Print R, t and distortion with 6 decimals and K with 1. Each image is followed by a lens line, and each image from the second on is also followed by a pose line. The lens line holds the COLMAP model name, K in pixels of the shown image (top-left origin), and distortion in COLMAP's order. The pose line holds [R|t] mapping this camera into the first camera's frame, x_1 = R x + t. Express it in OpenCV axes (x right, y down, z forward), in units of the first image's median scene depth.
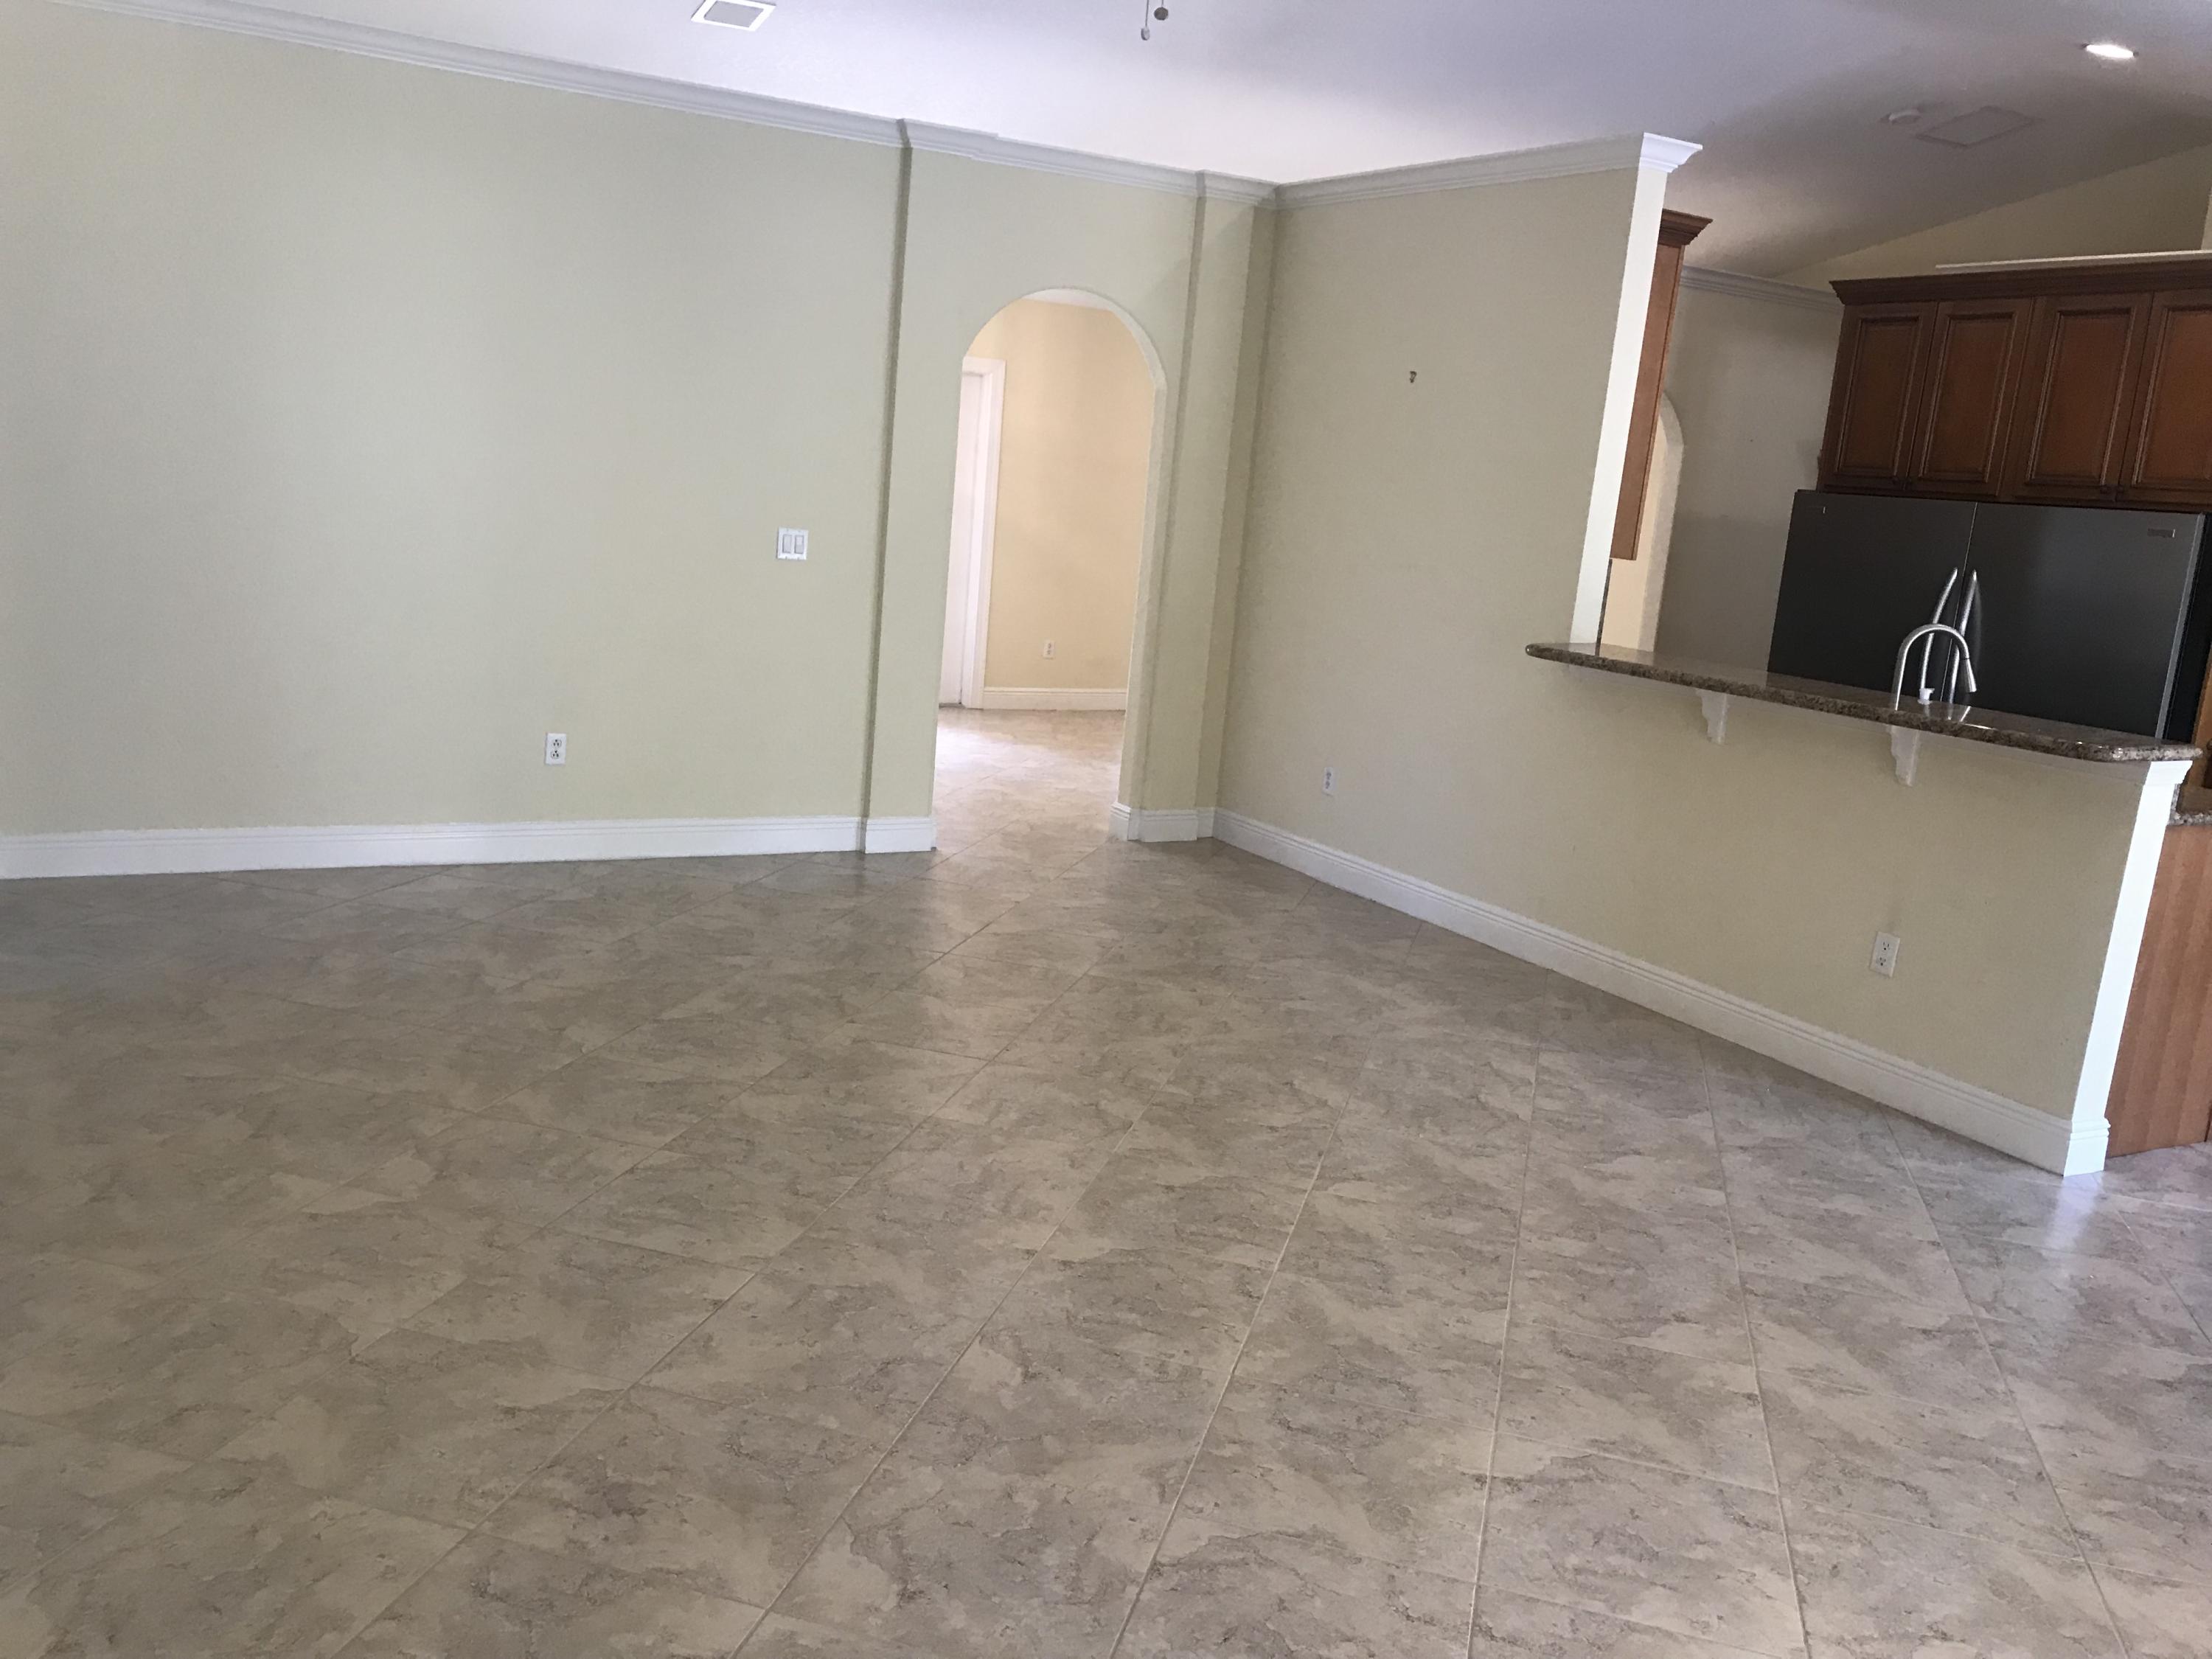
lens RADIAL K [[1789.3, 0, 1106.0], [0, 1789.3, 829.5], [0, 0, 1]] dist [0.010767, 0.005268]
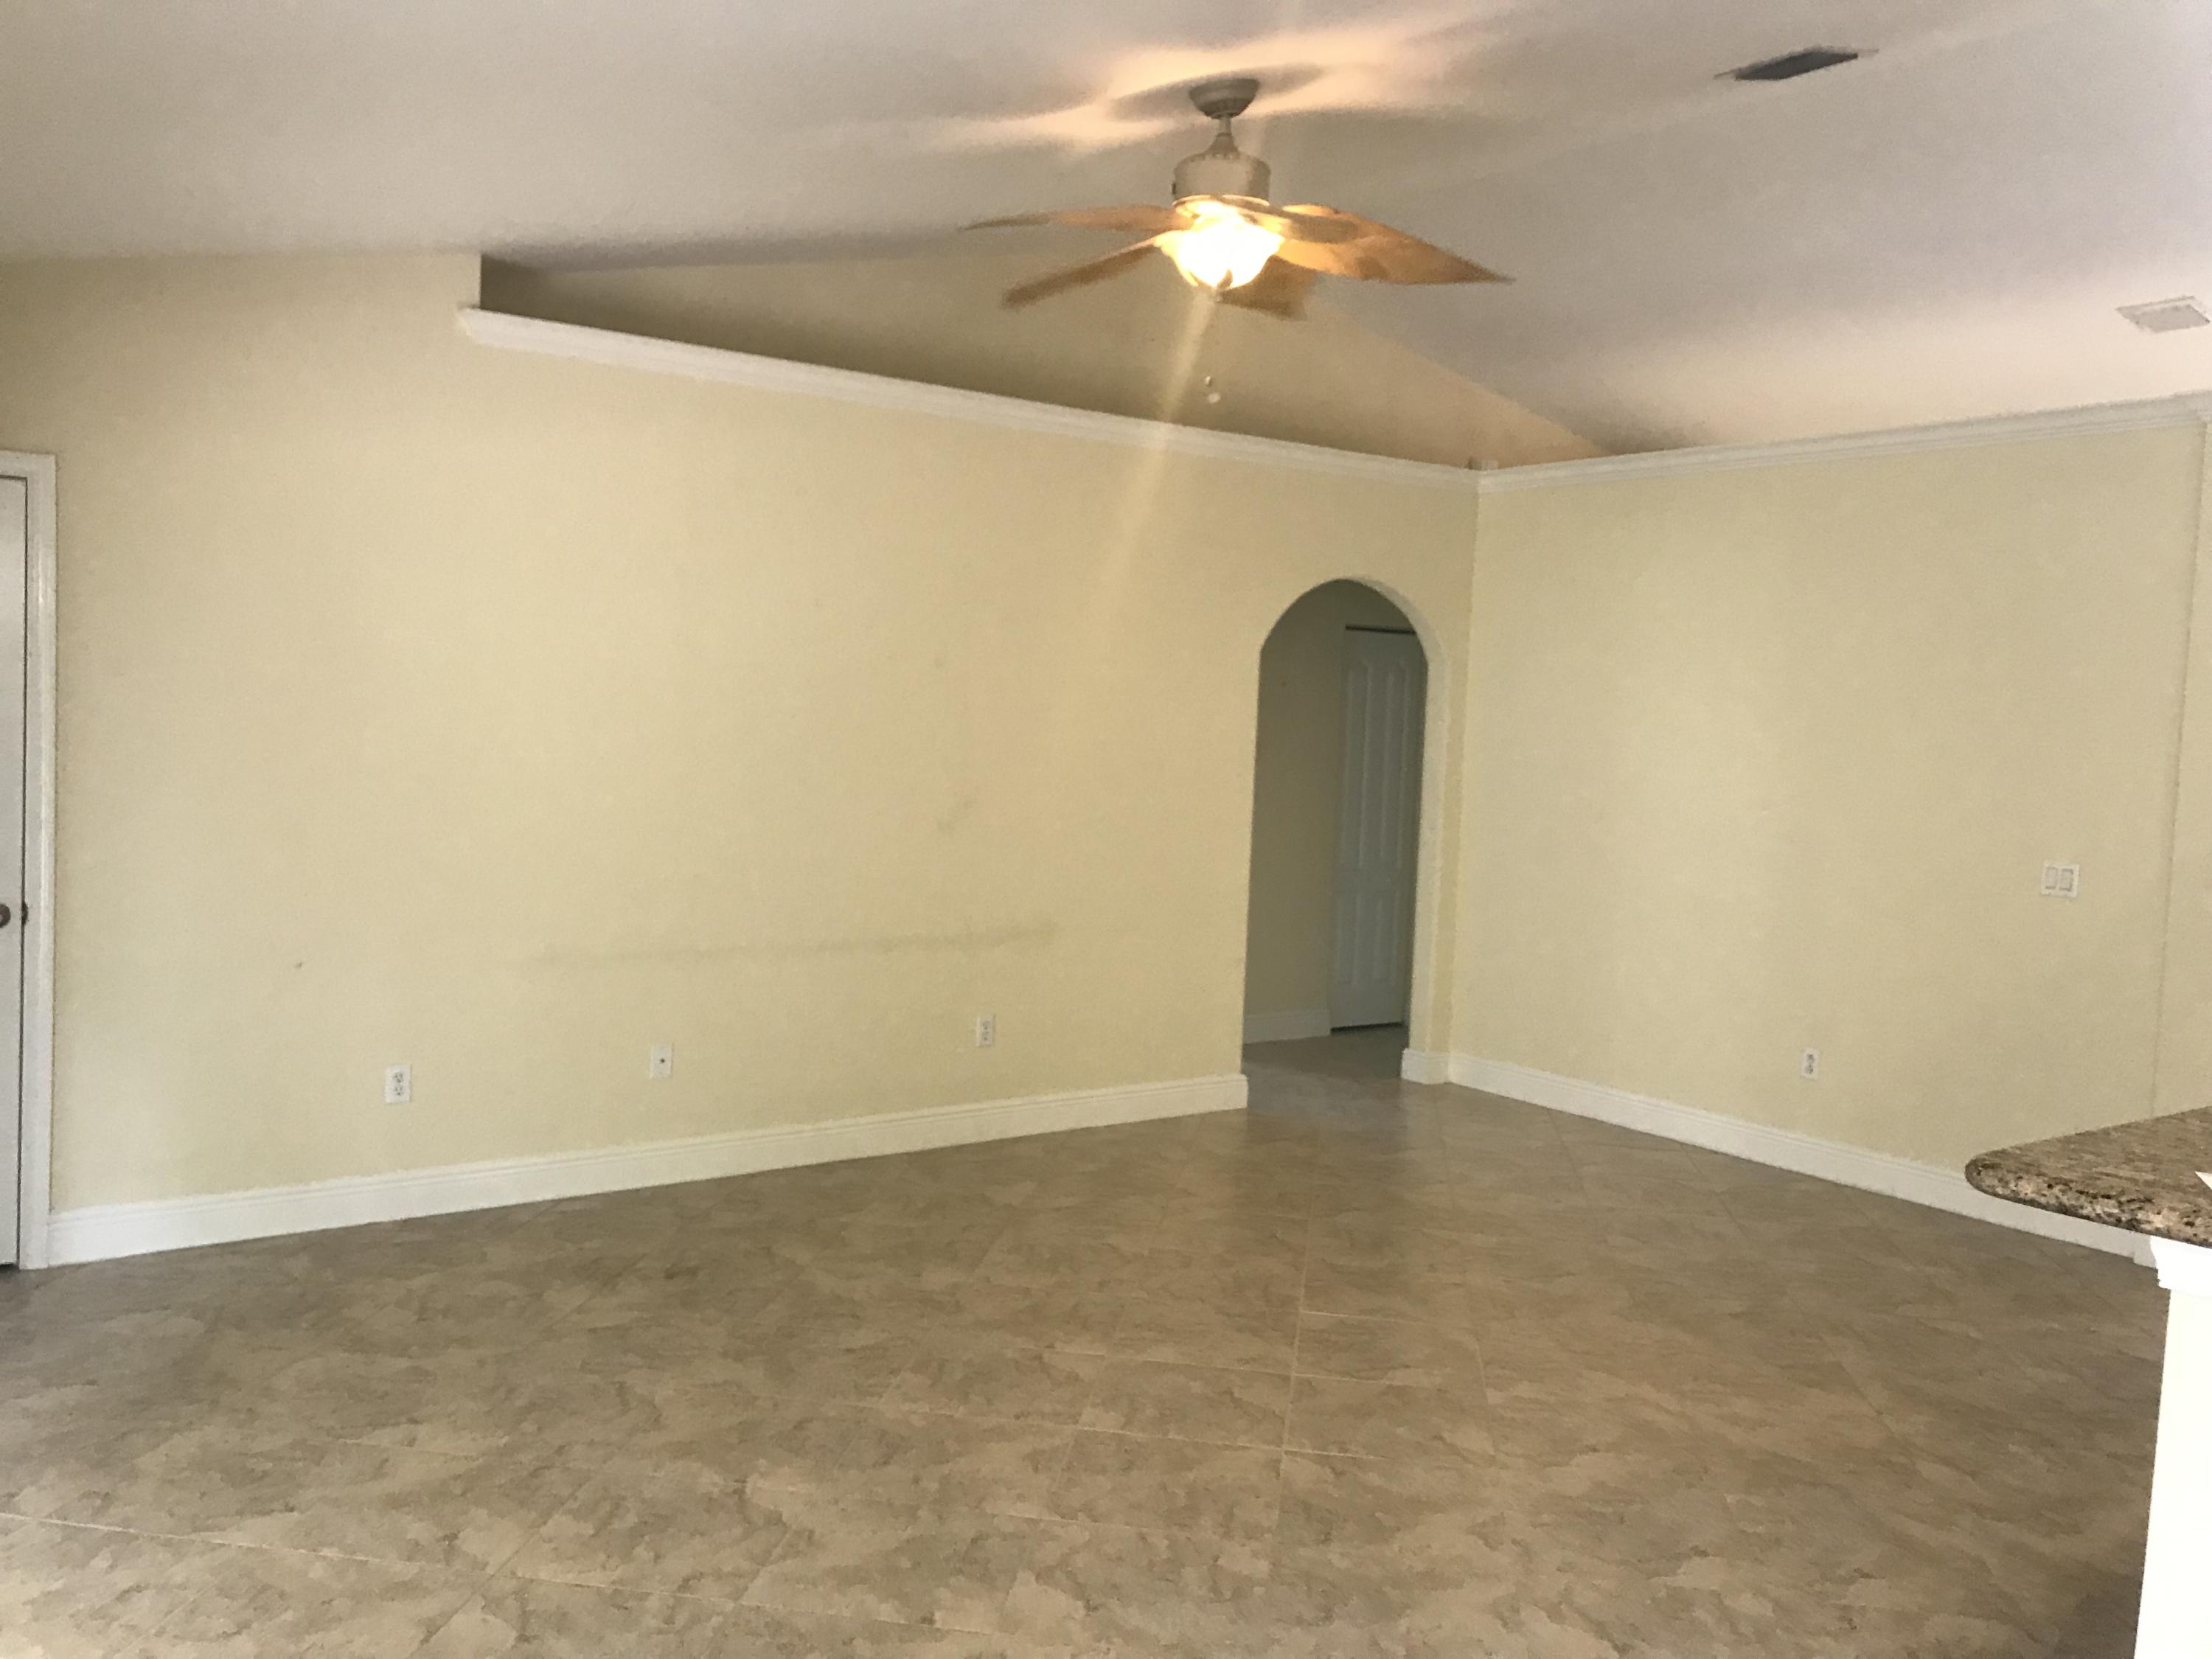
lens RADIAL K [[1789.3, 0, 1106.0], [0, 1789.3, 829.5], [0, 0, 1]] dist [0.010767, 0.005268]
pose [[0.151789, -0.003929, -0.988405, 1.266713], [-0.230618, 0.972251, -0.039280, -0.081334], [0.961132, 0.233906, 0.146671, 0.802231]]
